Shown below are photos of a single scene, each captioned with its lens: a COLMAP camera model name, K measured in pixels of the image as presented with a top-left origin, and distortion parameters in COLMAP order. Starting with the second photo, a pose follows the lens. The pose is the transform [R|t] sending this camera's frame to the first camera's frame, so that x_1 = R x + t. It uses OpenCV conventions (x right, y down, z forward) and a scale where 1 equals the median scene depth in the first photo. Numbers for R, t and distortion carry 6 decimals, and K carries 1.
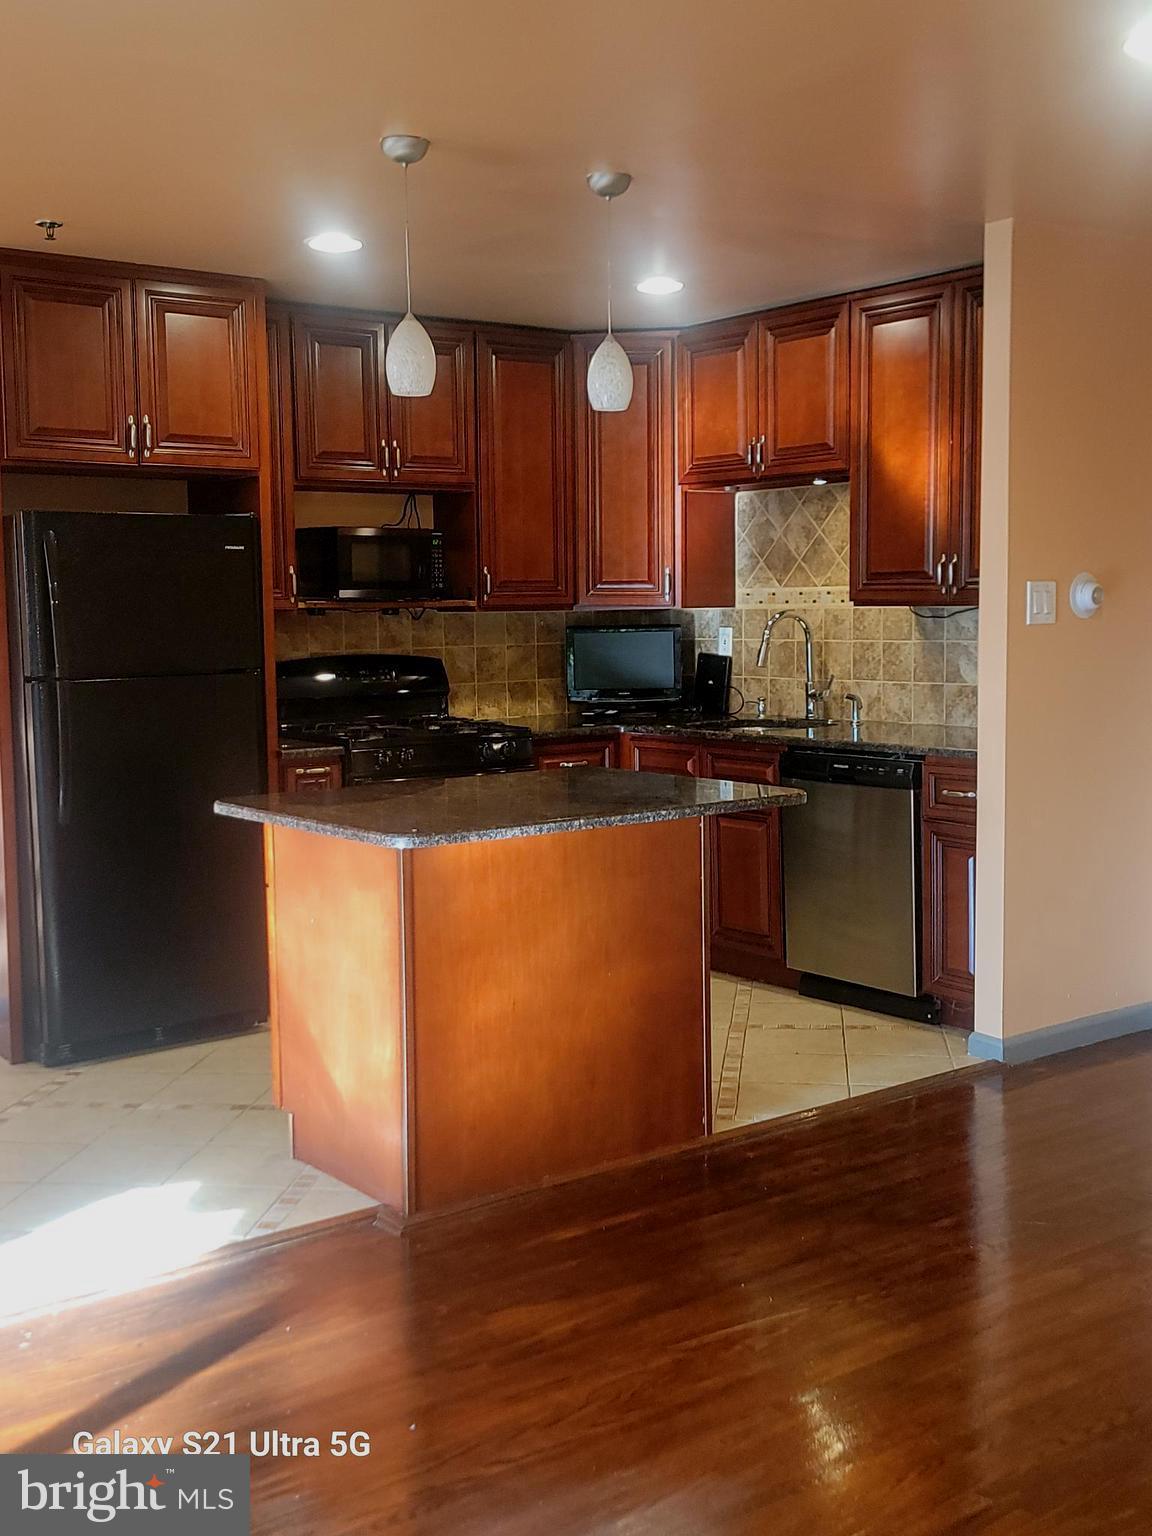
lens RADIAL K [[1740.0, 0, 576.0], [0, 1740.0, 768.0], [0, 0, 1]] dist [0.067030, -0.001882]
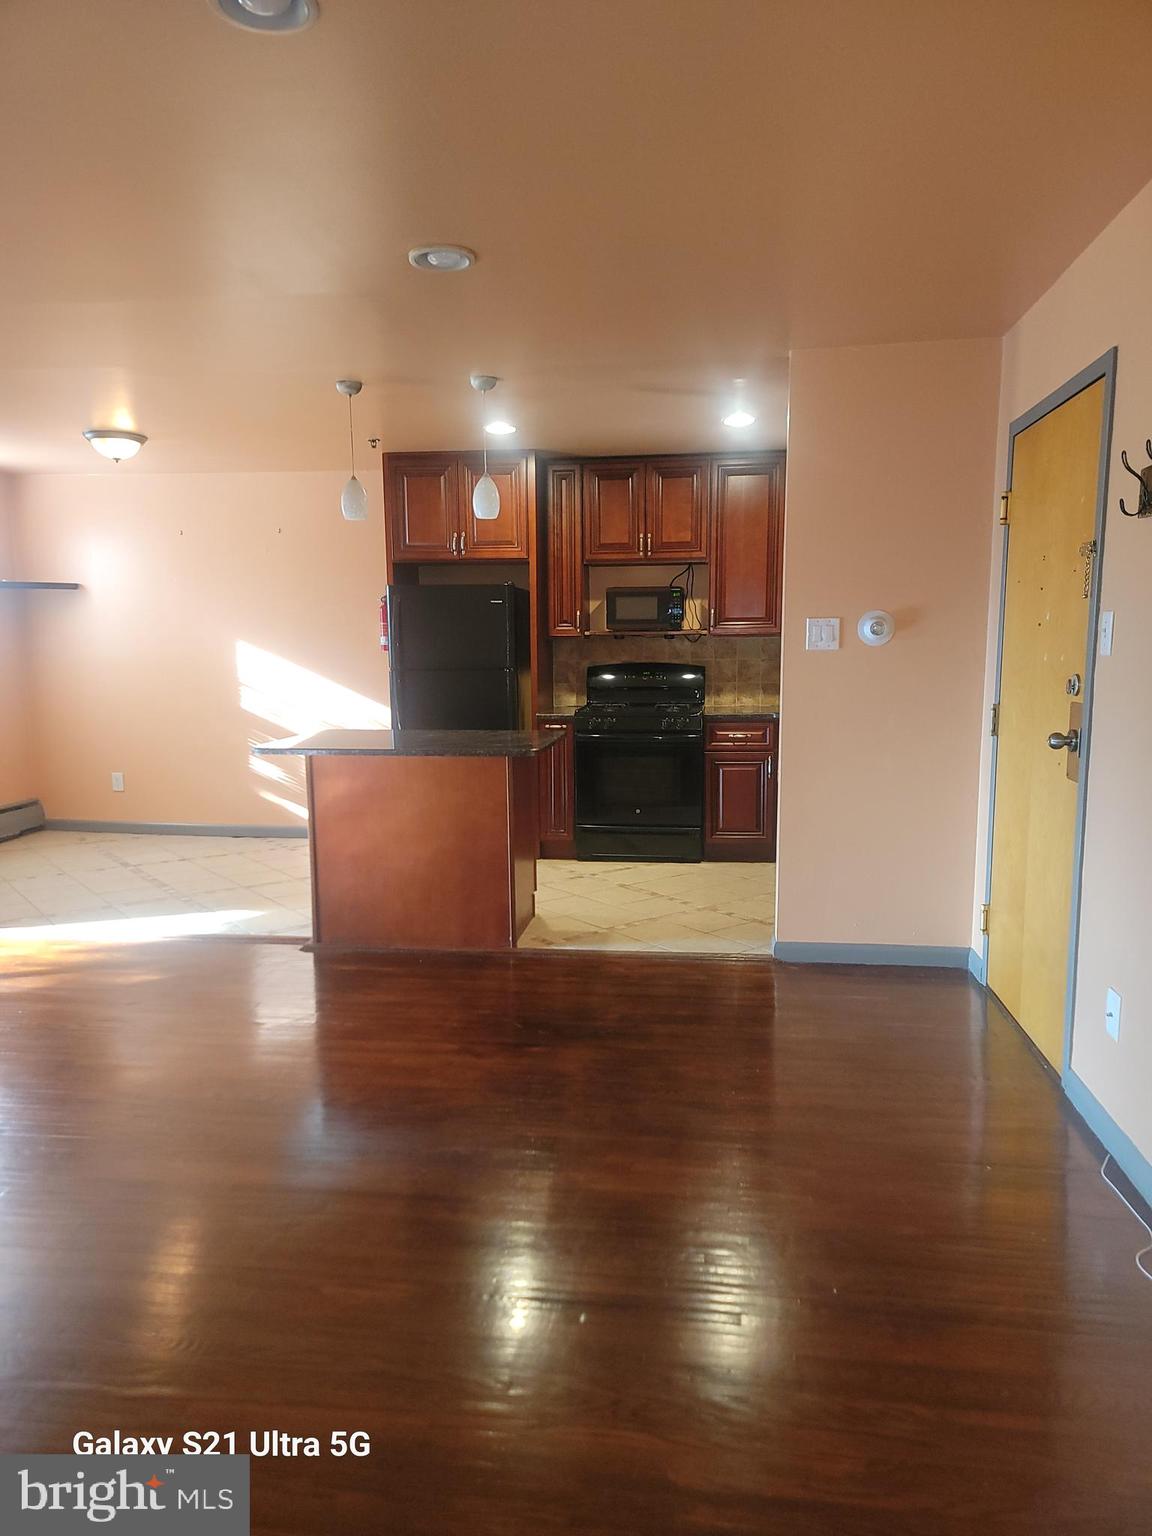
lens RADIAL K [[1075.6, 0, 580.1], [0, 1075.6, 800.9], [0, 0, 1]] dist [0.063137, -0.000494]
pose [[0.705260, 0.112823, -0.699914, 0.608547], [-0.068967, 0.993492, 0.090653, -0.023040], [0.705586, -0.015663, 0.708451, 0.219589]]
